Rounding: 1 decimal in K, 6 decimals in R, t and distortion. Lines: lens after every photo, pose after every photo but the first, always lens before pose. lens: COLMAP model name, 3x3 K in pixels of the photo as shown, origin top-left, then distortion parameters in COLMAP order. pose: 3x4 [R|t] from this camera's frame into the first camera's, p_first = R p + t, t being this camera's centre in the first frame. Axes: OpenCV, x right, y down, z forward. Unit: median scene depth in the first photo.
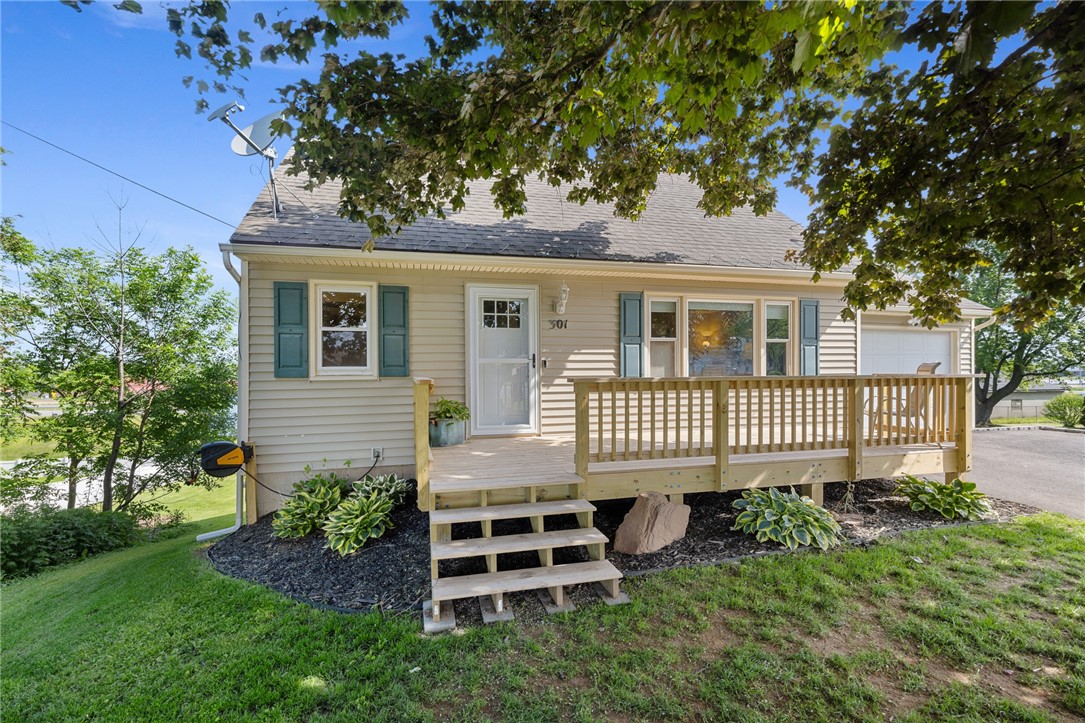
lens RADIAL K [[477.9, 0, 541.8], [0, 477.9, 372.7], [0, 0, 1]] dist [-0.009321, 0.000106]
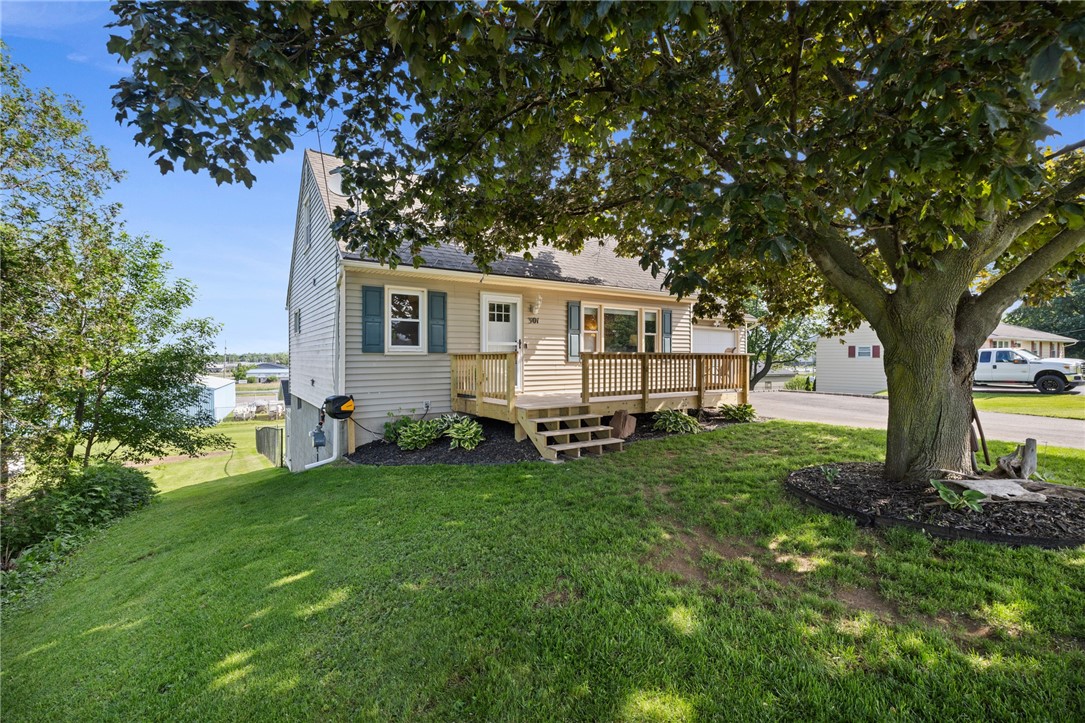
lens RADIAL K [[485.7, 0, 542.5], [0, 485.7, 361.5], [0, 0, 1]] dist [0.000376, 0.000029]
pose [[0.938818, 0.001421, 0.344411, -0.524149], [0.000392, 0.999986, -0.005196, 0.042637], [-0.344413, 0.005013, 0.938805, -0.527692]]
